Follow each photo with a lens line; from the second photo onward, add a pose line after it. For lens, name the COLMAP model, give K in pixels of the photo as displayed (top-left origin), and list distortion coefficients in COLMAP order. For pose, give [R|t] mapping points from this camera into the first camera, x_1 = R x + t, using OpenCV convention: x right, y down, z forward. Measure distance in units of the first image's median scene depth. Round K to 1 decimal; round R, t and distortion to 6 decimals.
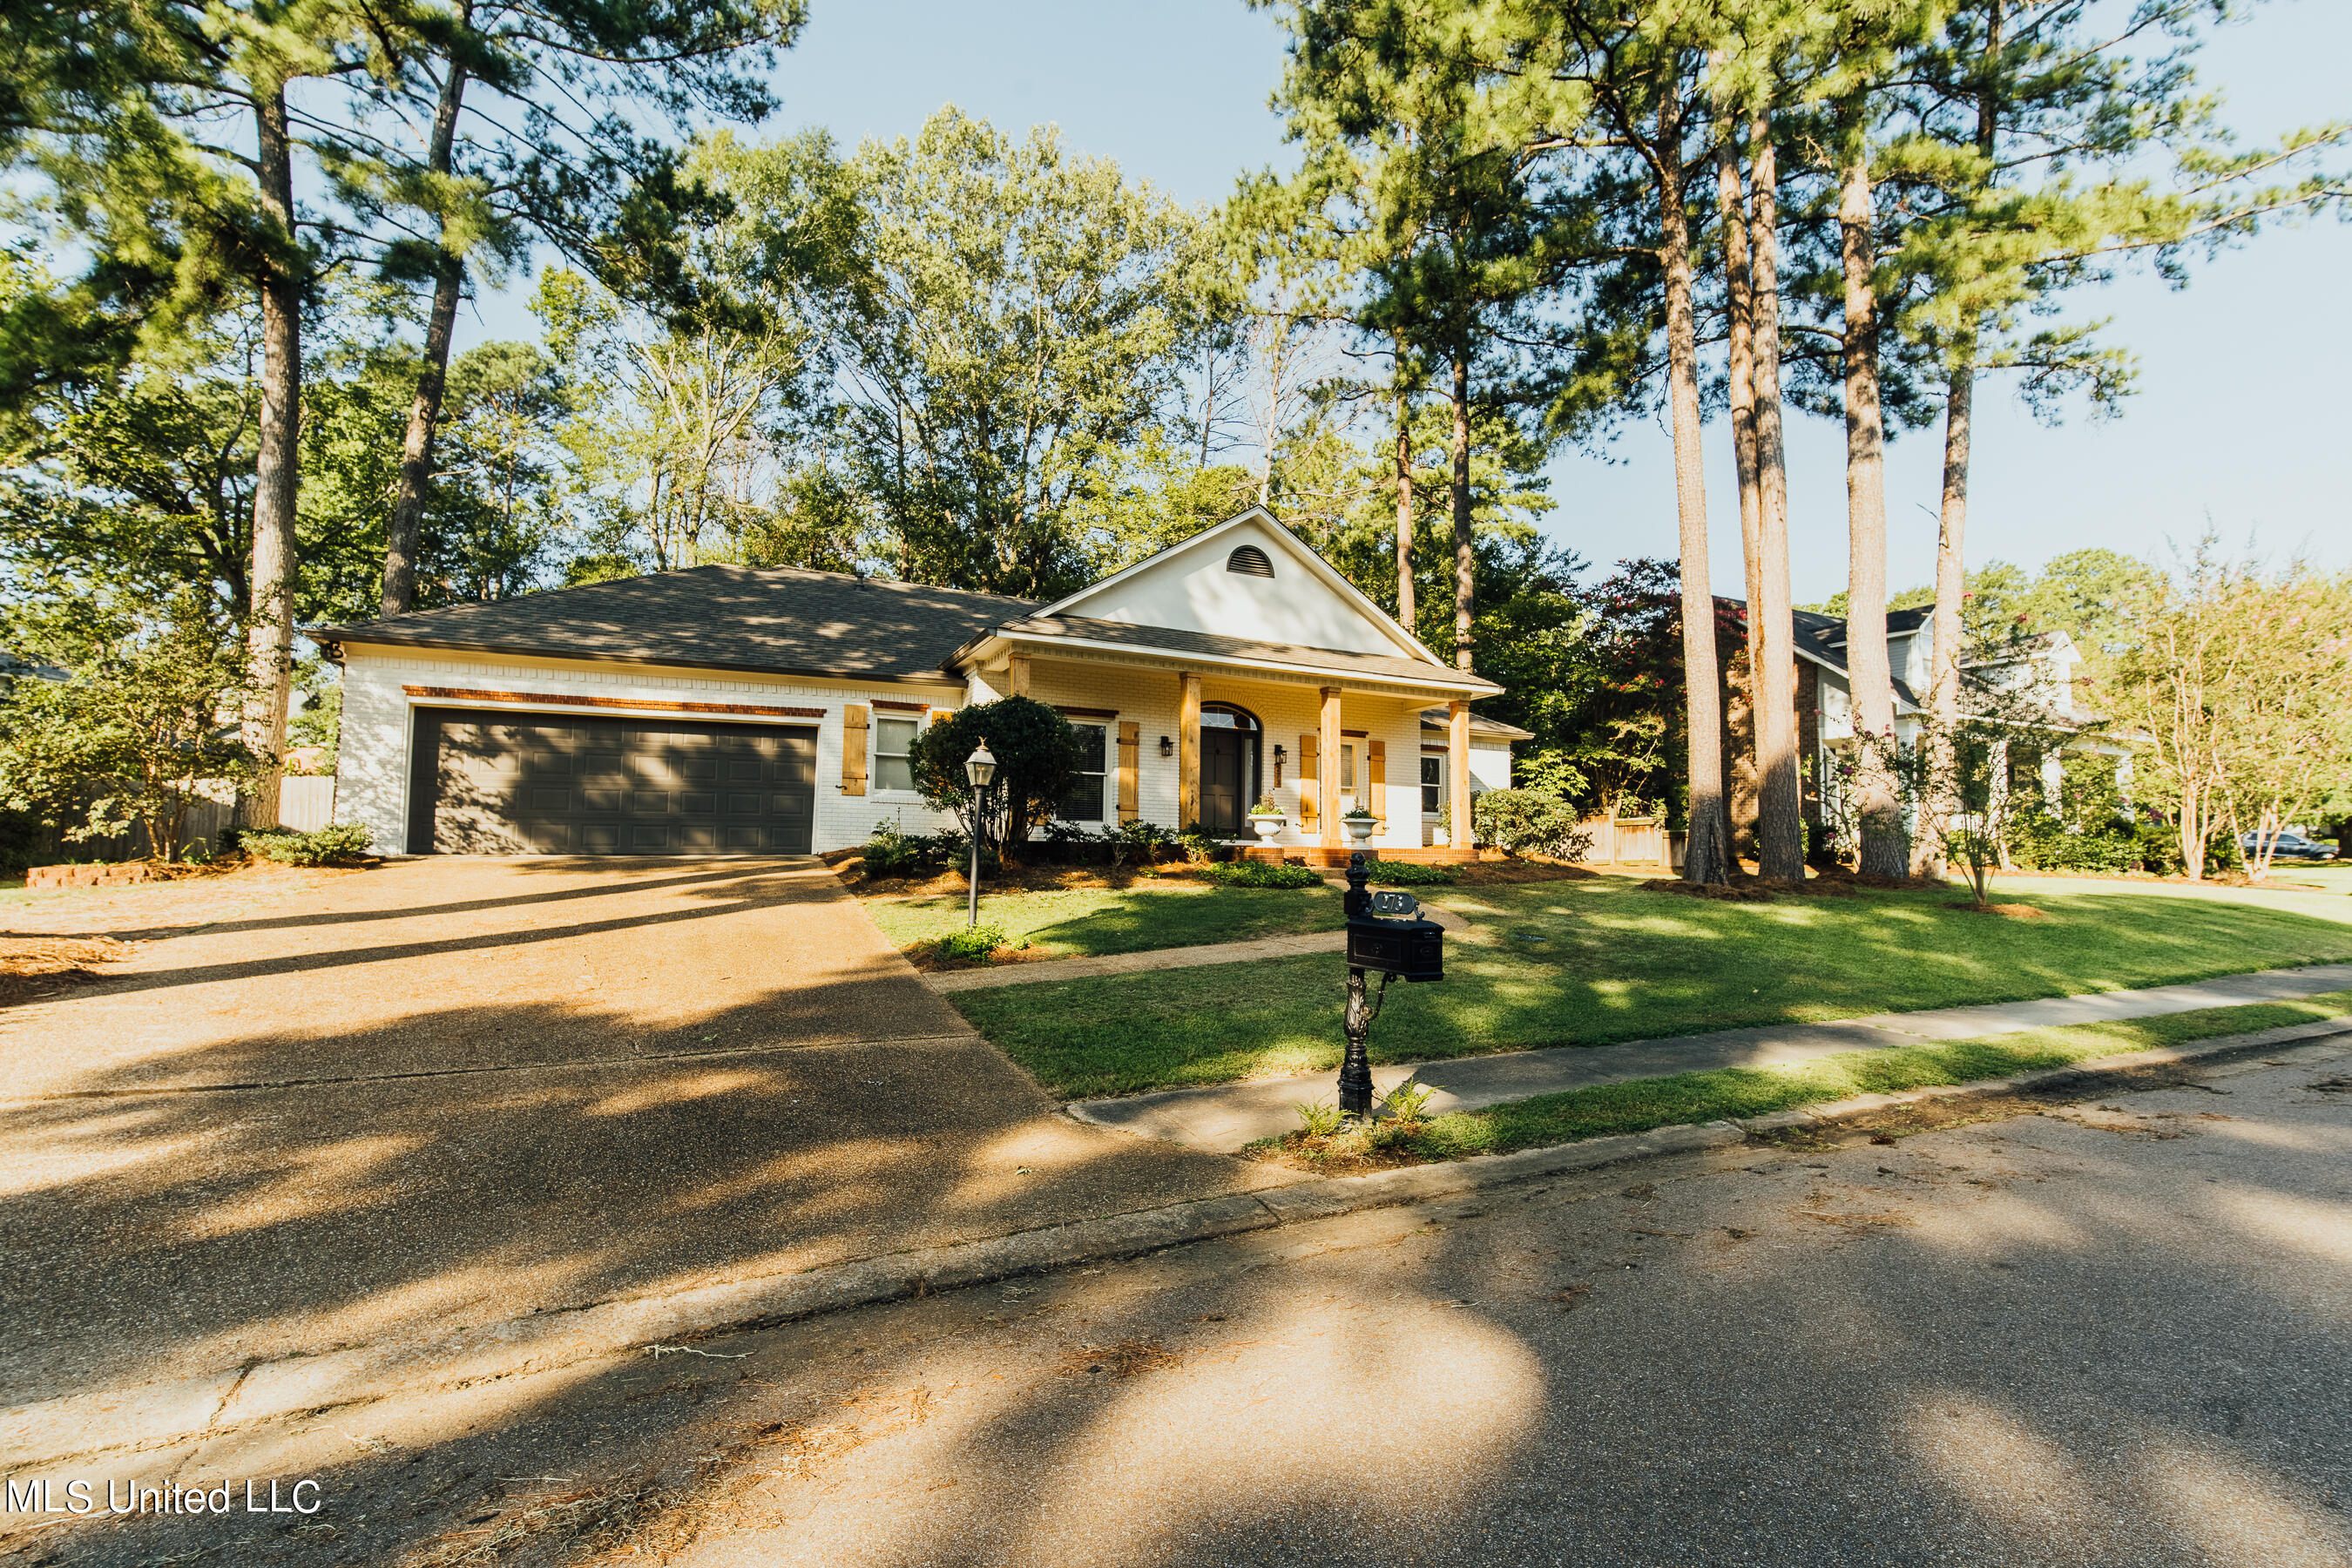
lens RADIAL K [[1024.2, 0, 1173.1], [0, 1024.2, 763.7], [0, 0, 1]] dist [0.008414, -0.000701]
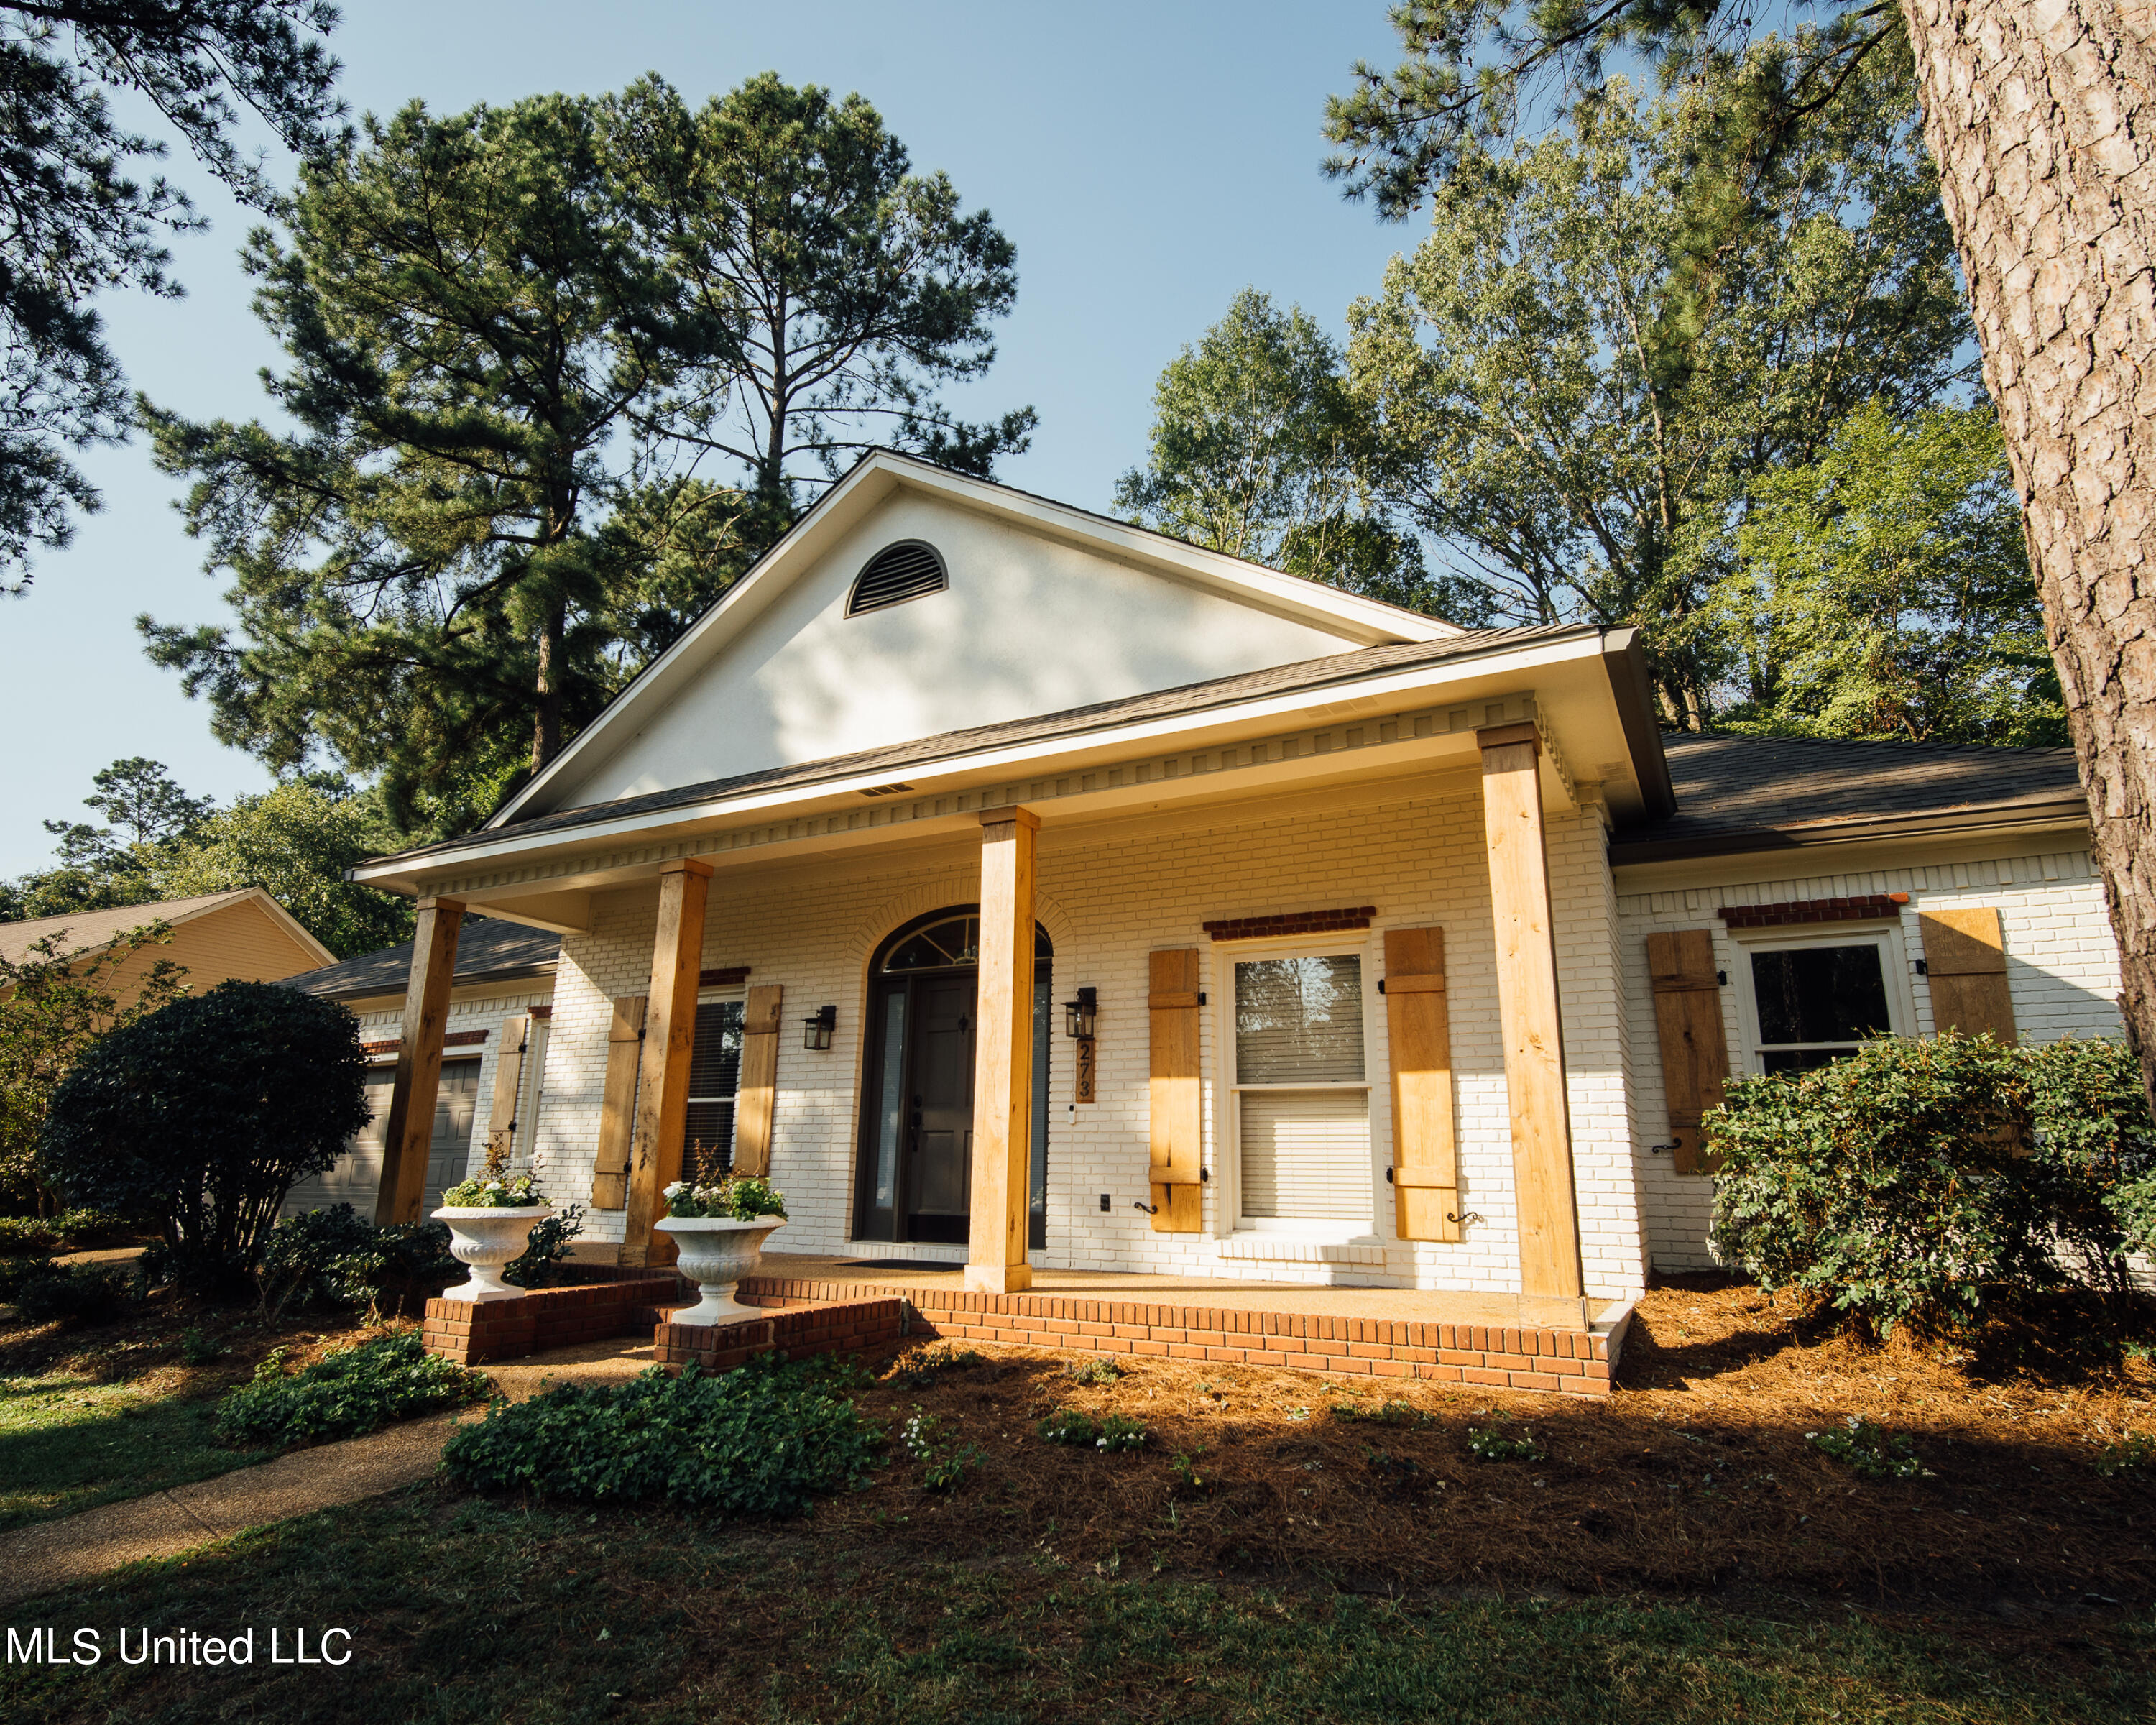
lens RADIAL K [[1183.8, 0, 1075.7], [0, 1183.8, 857.9], [0, 0, 1]] dist [-0.007397, -0.004094]
pose [[0.565607, -0.220743, -0.794582, 0.459820], [0.072937, 0.973124, -0.218425, 0.029794], [0.821443, 0.065588, 0.566507, 0.746775]]
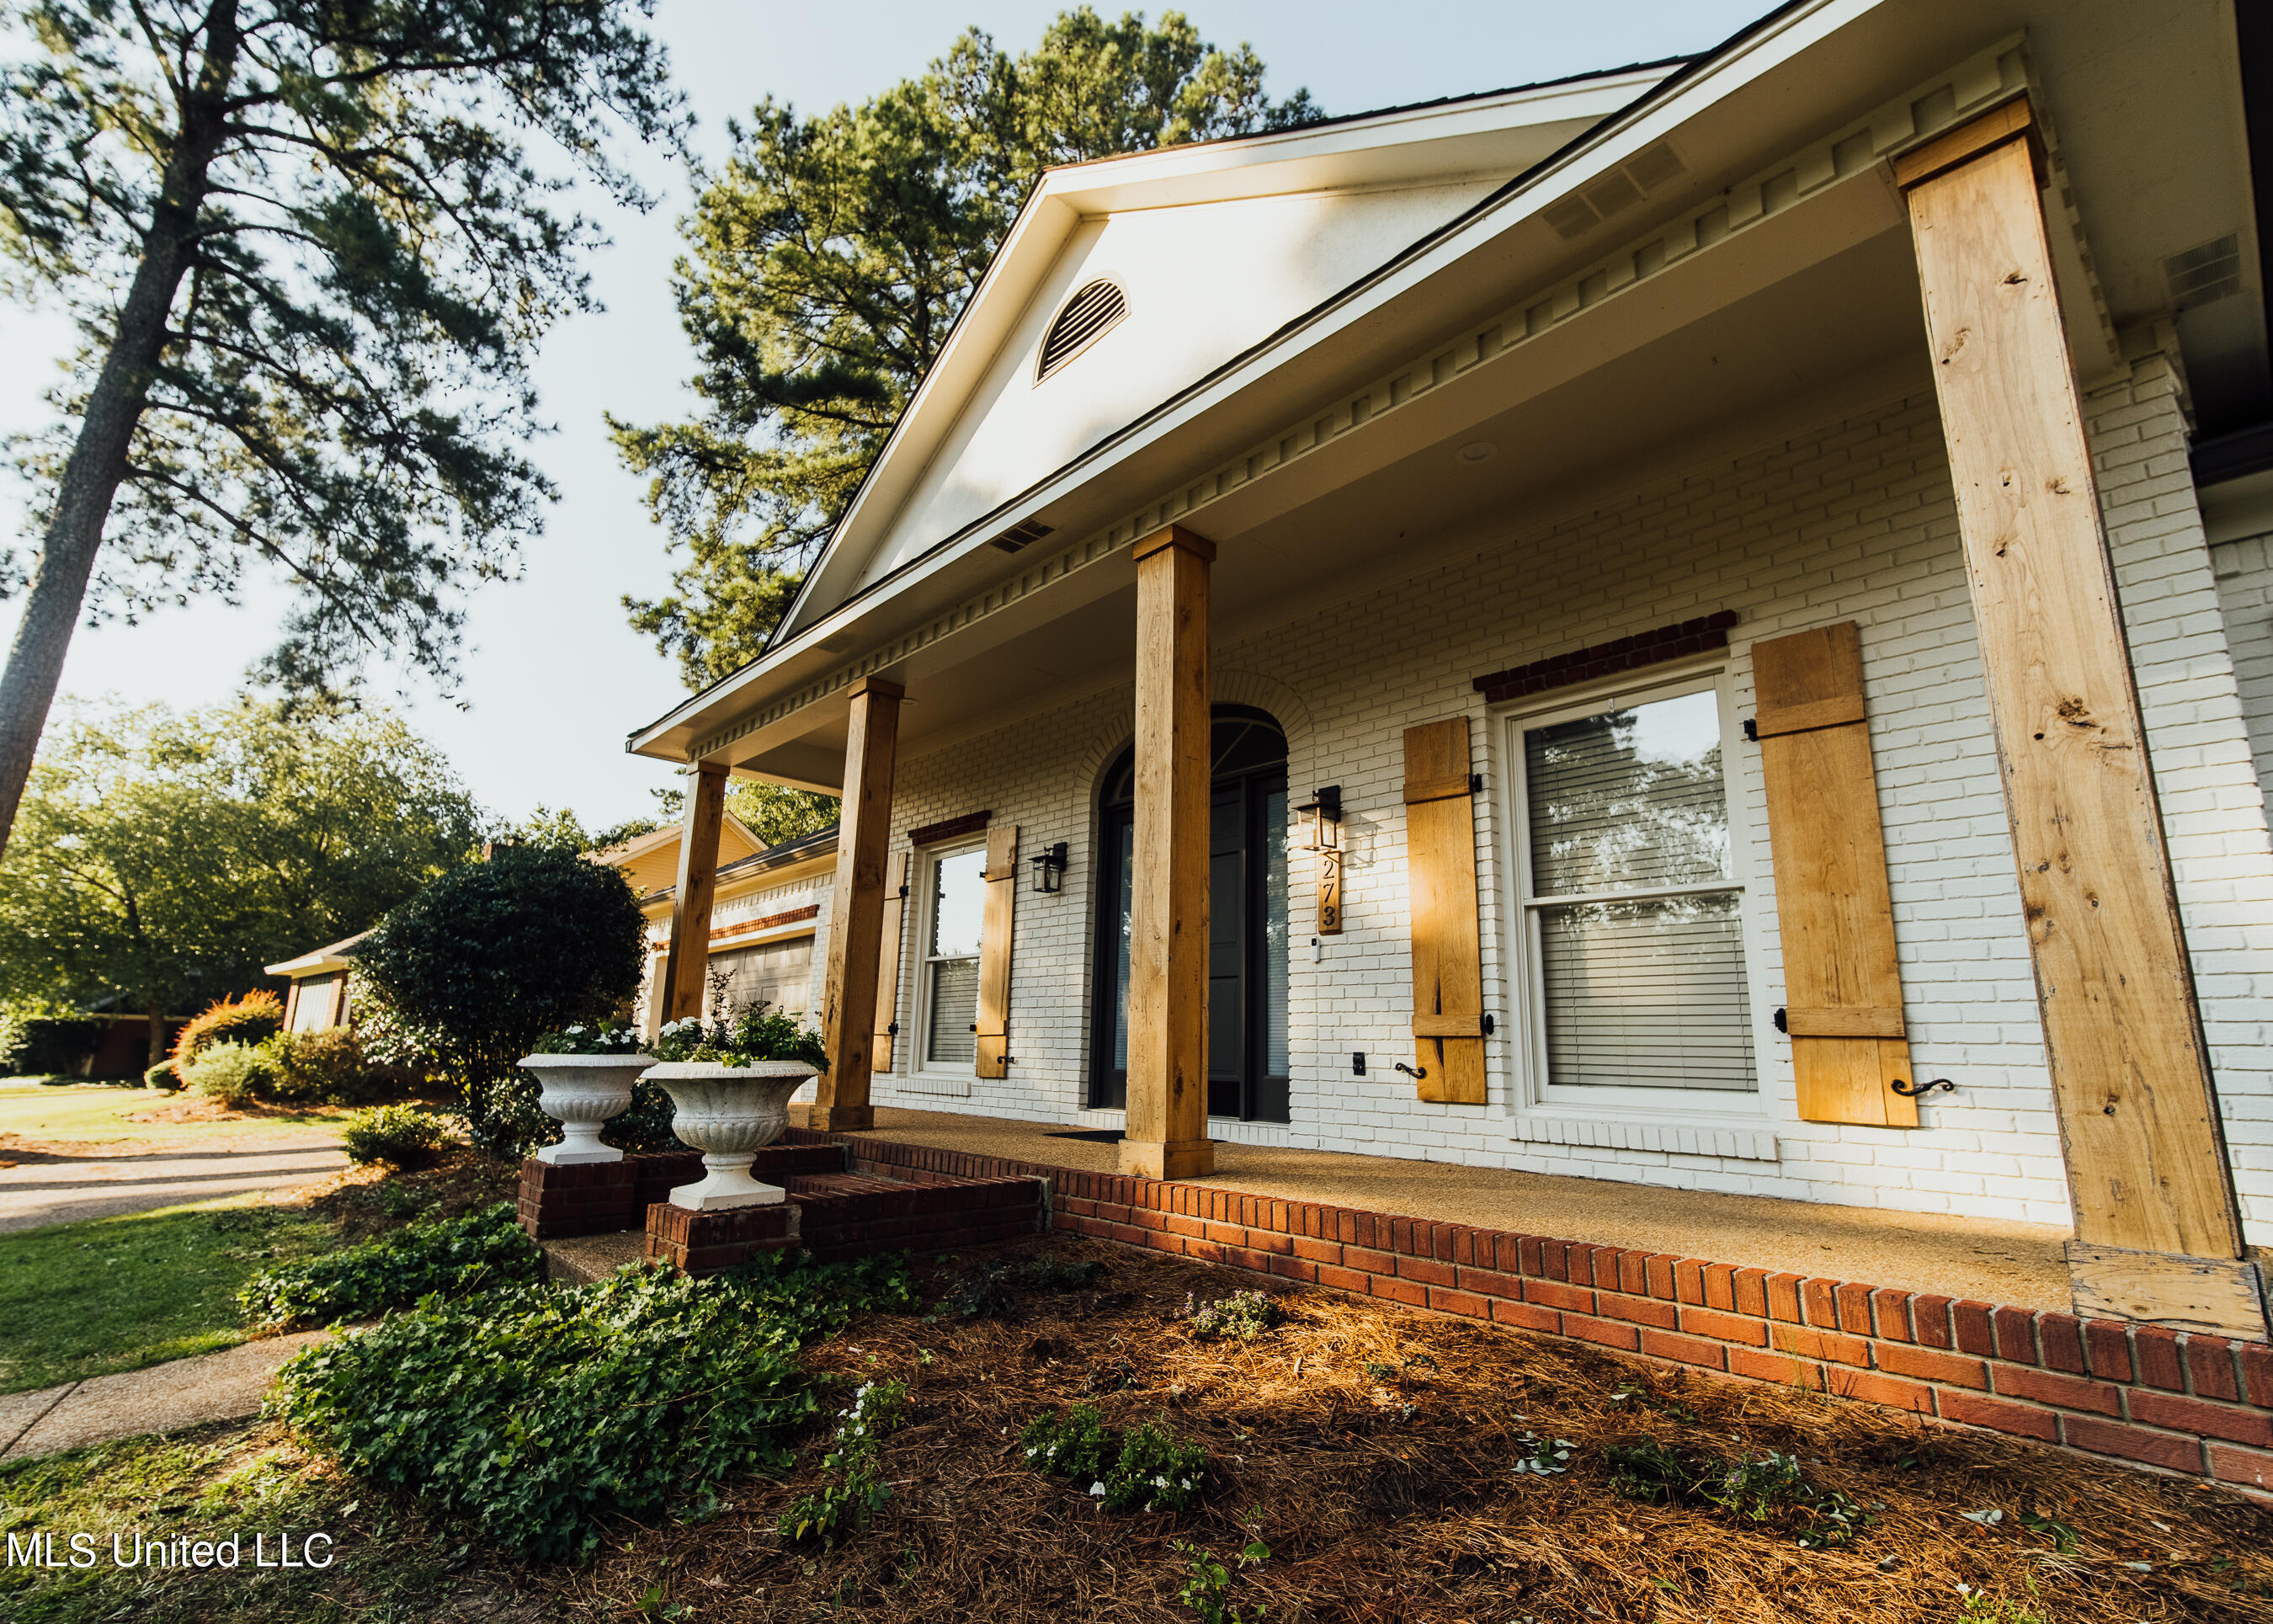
lens RADIAL K [[1059.1, 0, 1130.8], [0, 1059.1, 810.2], [0, 0, 1]] dist [0.004121, 0.000607]
pose [[0.267843, -0.225034, -0.936814, 0.369392], [0.073034, 0.974285, -0.213154, 0.047642], [0.960690, -0.011328, 0.277390, 0.863766]]
